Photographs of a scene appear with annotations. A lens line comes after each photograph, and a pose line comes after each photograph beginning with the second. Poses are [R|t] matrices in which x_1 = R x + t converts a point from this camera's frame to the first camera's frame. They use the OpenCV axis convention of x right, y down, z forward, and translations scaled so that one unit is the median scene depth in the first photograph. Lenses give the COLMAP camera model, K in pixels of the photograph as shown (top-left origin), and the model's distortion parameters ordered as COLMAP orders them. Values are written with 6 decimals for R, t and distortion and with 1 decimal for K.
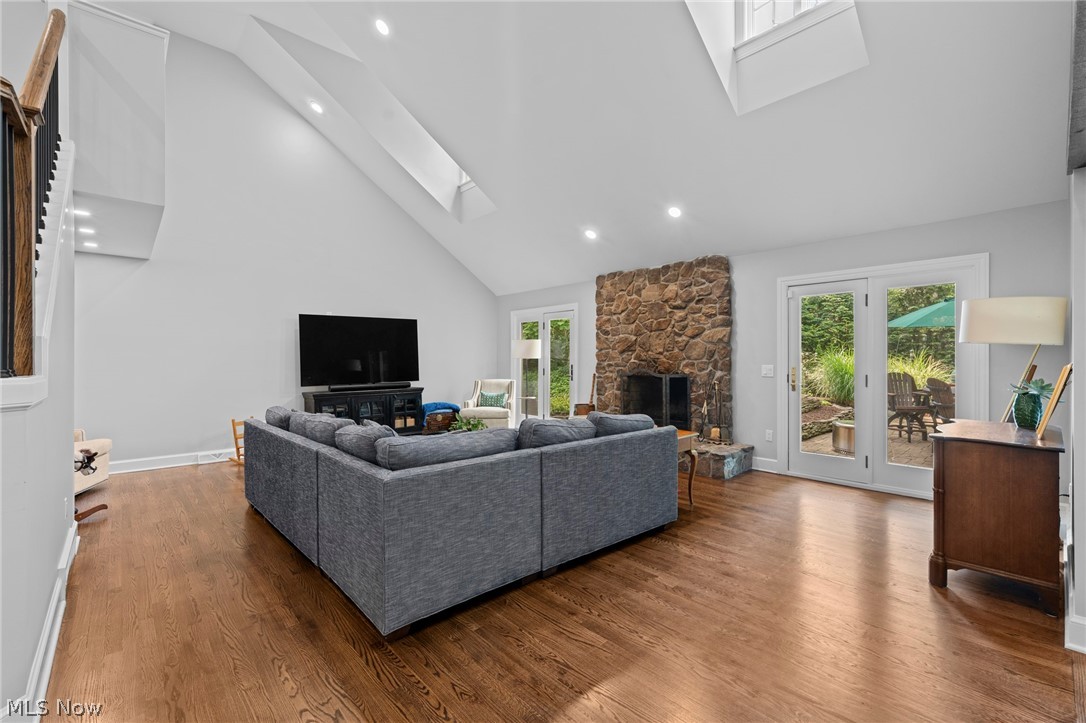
lens RADIAL K [[471.6, 0, 543.9], [0, 471.6, 358.3], [0, 0, 1]] dist [0.002103, 0.000005]
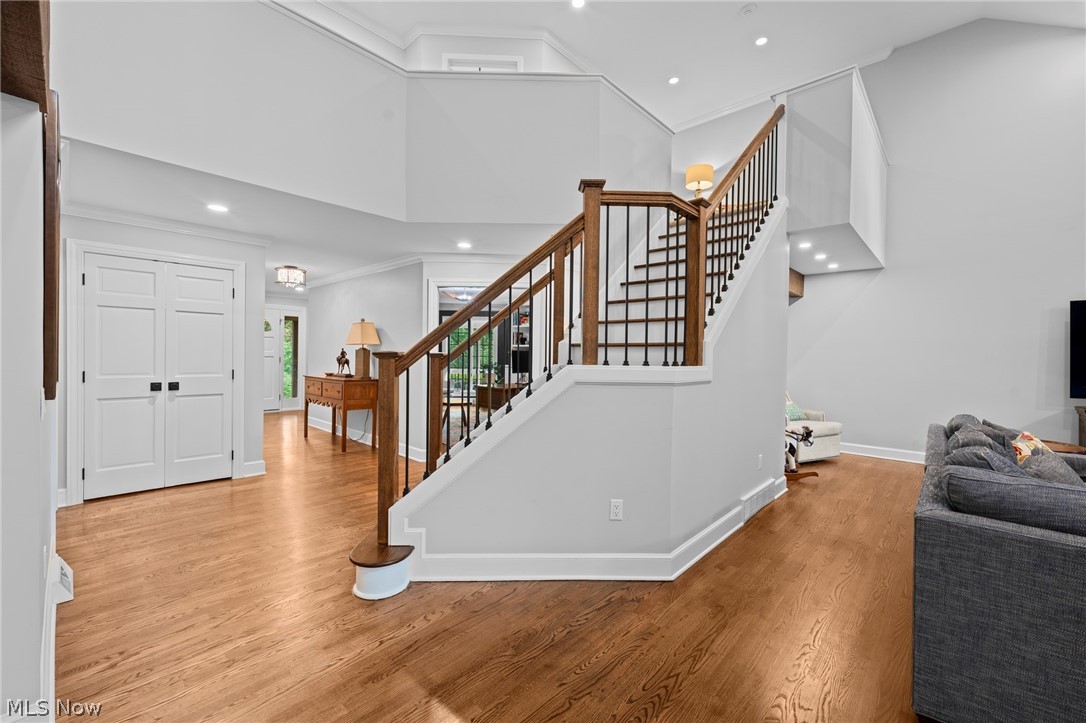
lens RADIAL K [[445.1, 0, 544.7], [0, 445.1, 357.3], [0, 0, 1]] dist [0.000837, 0.000130]
pose [[0.088260, 0.012397, -0.996020, 0.215519], [-0.014231, 0.999836, 0.011184, -0.001359], [0.995996, 0.013187, 0.088422, 0.199191]]
